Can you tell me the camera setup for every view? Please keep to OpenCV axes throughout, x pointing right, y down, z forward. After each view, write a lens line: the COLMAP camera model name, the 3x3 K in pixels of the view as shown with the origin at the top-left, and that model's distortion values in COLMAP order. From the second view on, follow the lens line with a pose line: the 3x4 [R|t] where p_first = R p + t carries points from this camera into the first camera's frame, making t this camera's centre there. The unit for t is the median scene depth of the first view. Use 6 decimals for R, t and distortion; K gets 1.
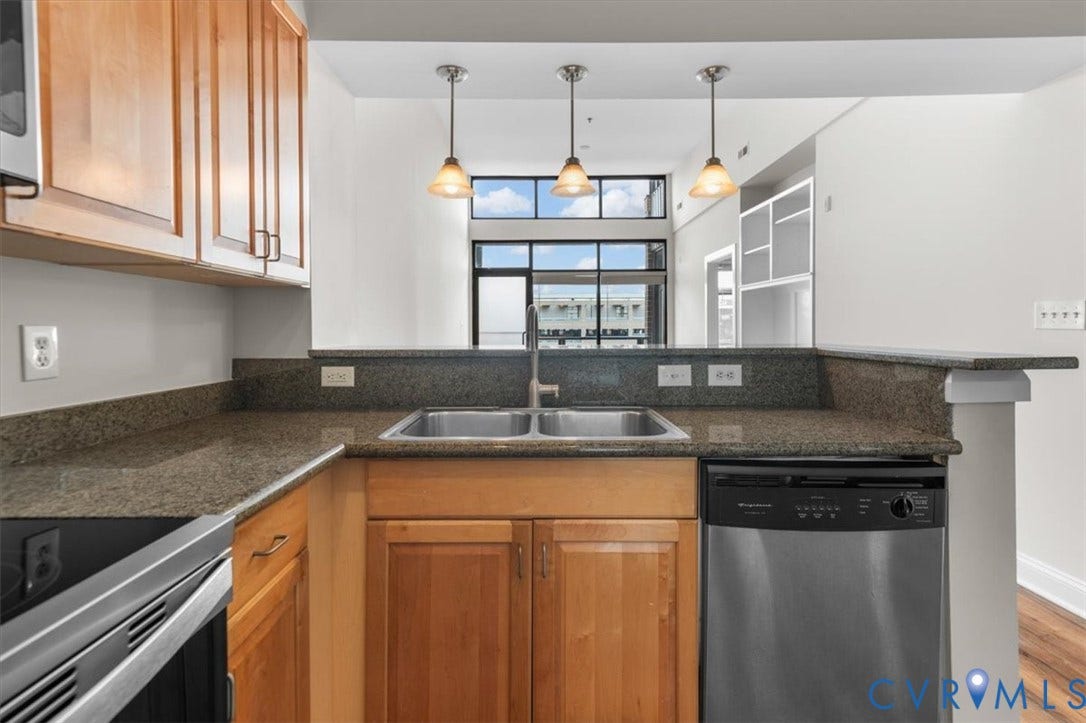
lens RADIAL K [[513.5, 0, 546.9], [0, 513.5, 329.7], [0, 0, 1]] dist [0.017164, -0.000150]
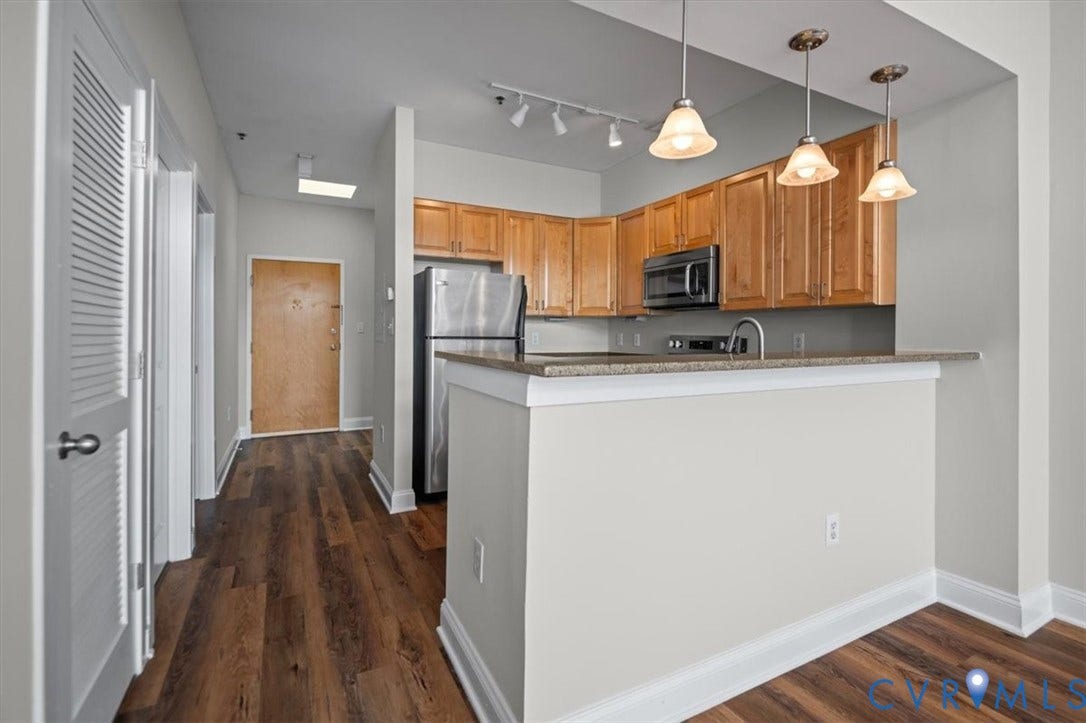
lens RADIAL K [[506.0, 0, 563.9], [0, 506.0, 335.2], [0, 0, 1]] dist [0.023146, -0.023629]
pose [[-0.885248, 0.003329, -0.465107, 0.203558], [0.001157, 0.999987, 0.004954, -0.001879], [0.465118, 0.003847, -0.885241, 0.394491]]
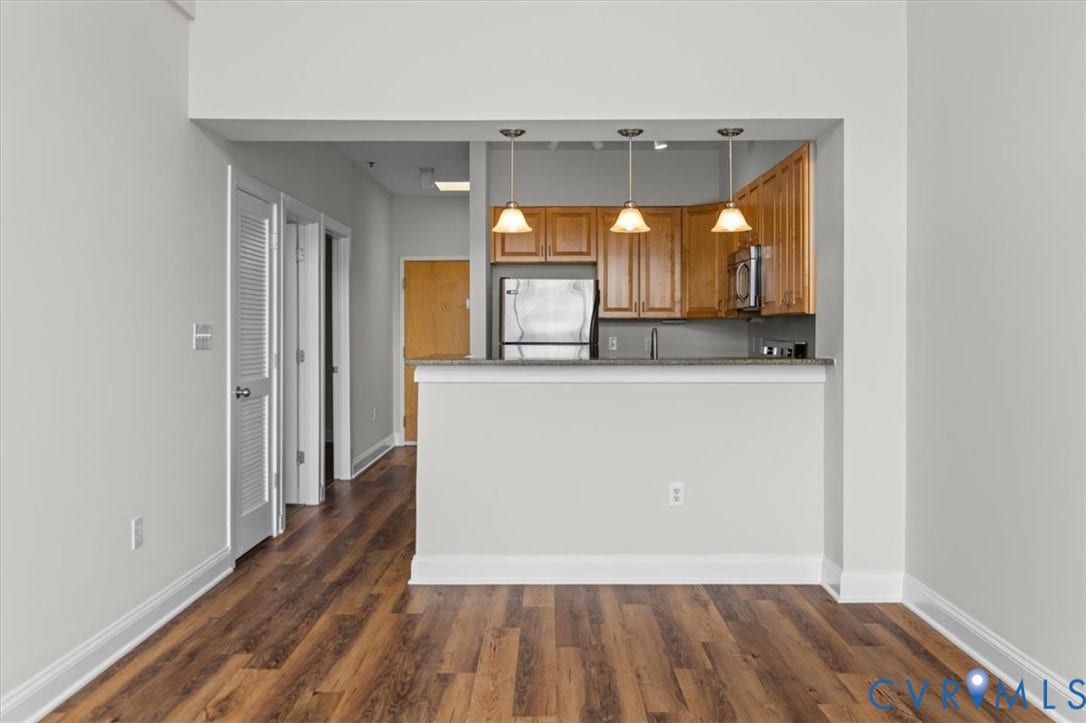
lens RADIAL K [[934.2, 0, 545.3], [0, 934.2, 330.7], [0, 0, 1]] dist [0.005782, -0.000629]
pose [[-0.999772, 0.007777, 0.019869, 0.051883], [0.007776, 0.999970, -0.000120, -0.008849], [-0.019869, 0.000034, -0.999803, 0.801754]]
